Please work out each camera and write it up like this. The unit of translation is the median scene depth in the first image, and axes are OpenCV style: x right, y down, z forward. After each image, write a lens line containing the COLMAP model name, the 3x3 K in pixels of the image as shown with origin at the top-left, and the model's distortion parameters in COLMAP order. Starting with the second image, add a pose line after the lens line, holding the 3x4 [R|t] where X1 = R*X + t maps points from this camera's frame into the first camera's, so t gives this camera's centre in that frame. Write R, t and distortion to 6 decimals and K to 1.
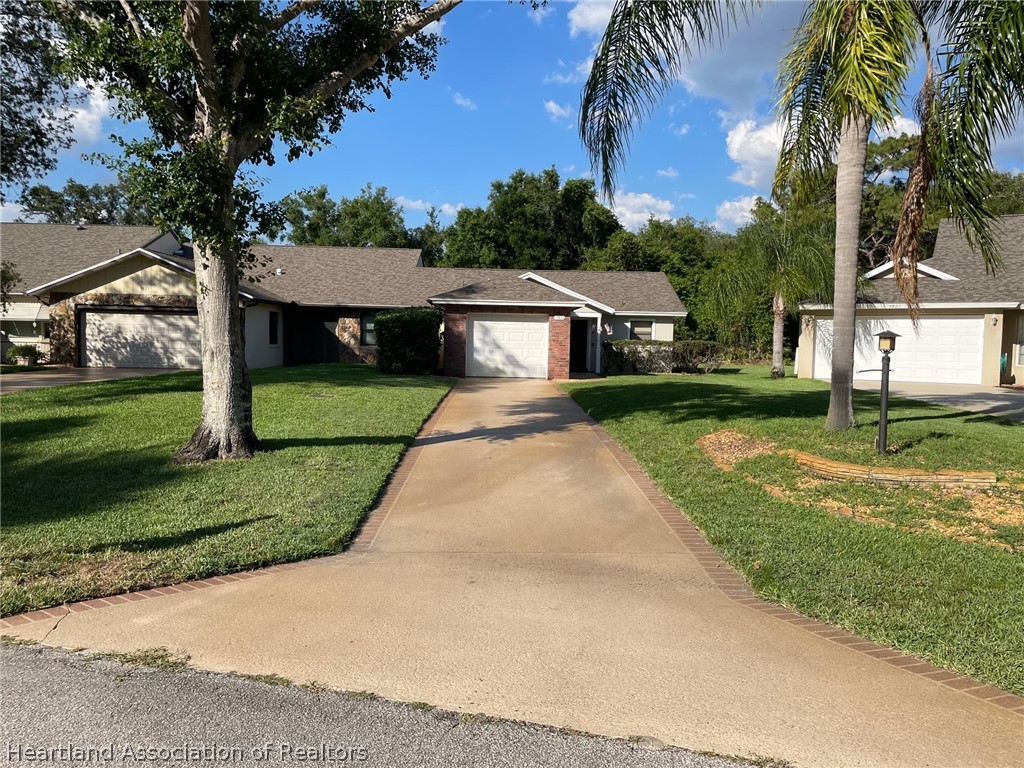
lens RADIAL K [[688.0, 0, 512.0], [0, 688.0, 384.0], [0, 0, 1]] dist [0.004097, 0.000600]
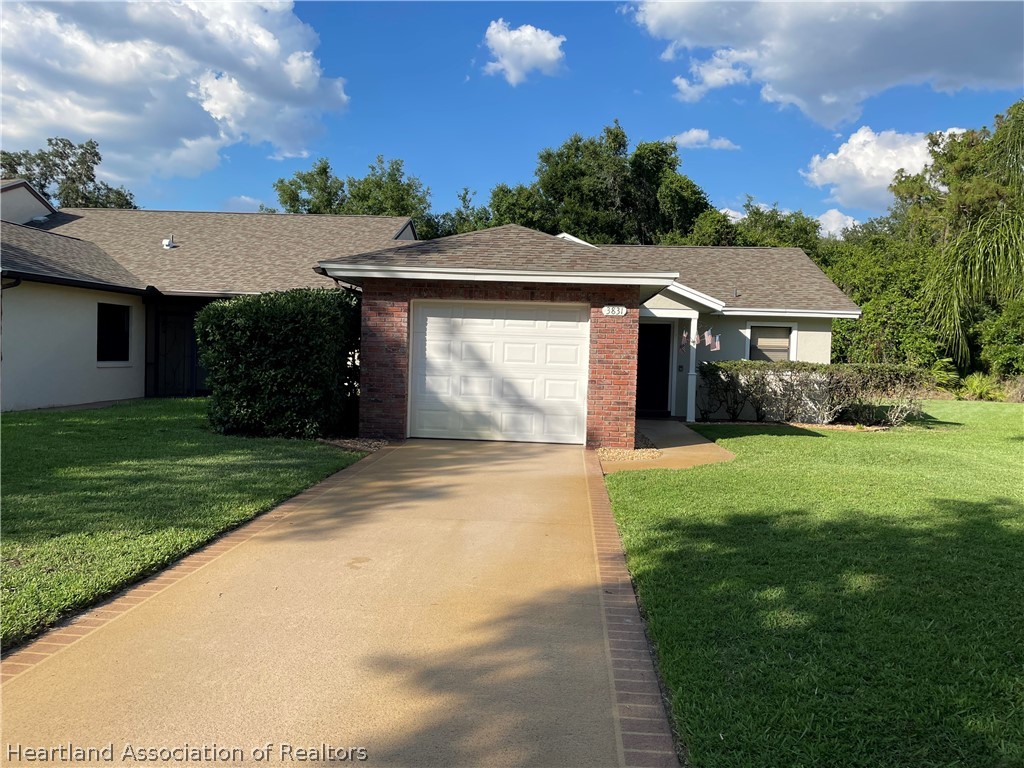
lens RADIAL K [[688.0, 0, 512.0], [0, 688.0, 384.0], [0, 0, 1]] dist [0.004097, 0.000600]
pose [[0.994865, 0.013960, -0.100242, 0.038158], [-0.016392, 0.999590, -0.023477, -0.029342], [0.099873, 0.024999, 0.994686, 0.433646]]
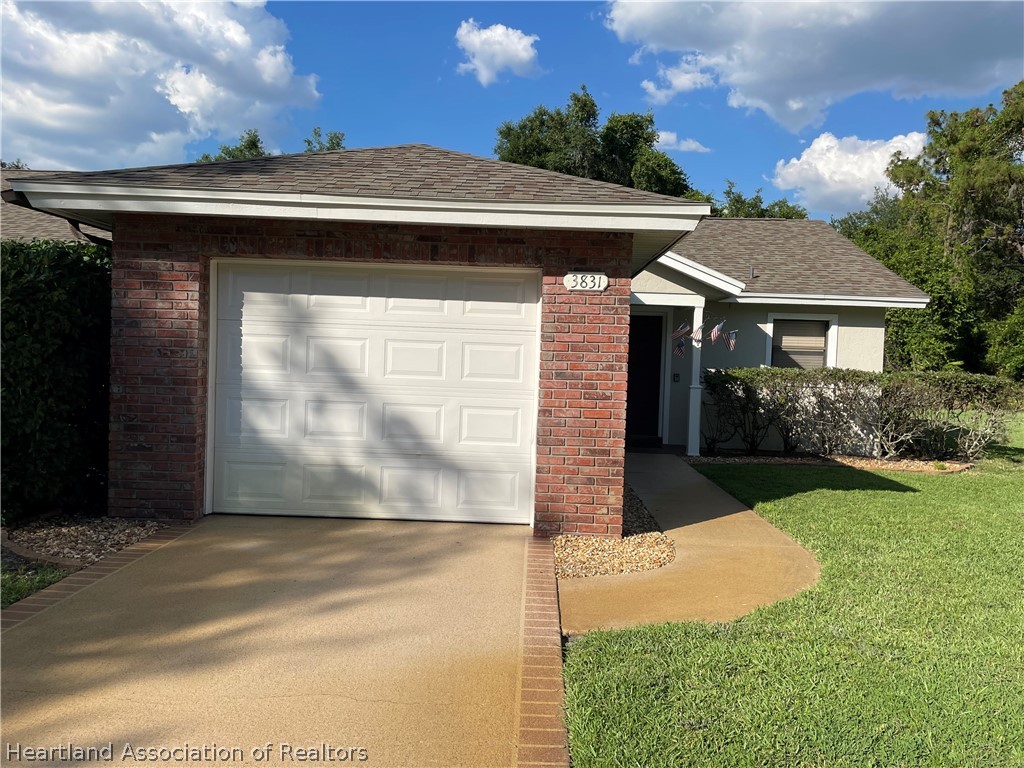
lens RADIAL K [[688.0, 0, 512.0], [0, 688.0, 384.0], [0, 0, 1]] dist [0.004097, 0.000600]
pose [[0.998368, 0.015109, -0.055070, 0.044976], [-0.016422, 0.999590, -0.023468, -0.042714], [0.054693, 0.024334, 0.998207, 0.597549]]
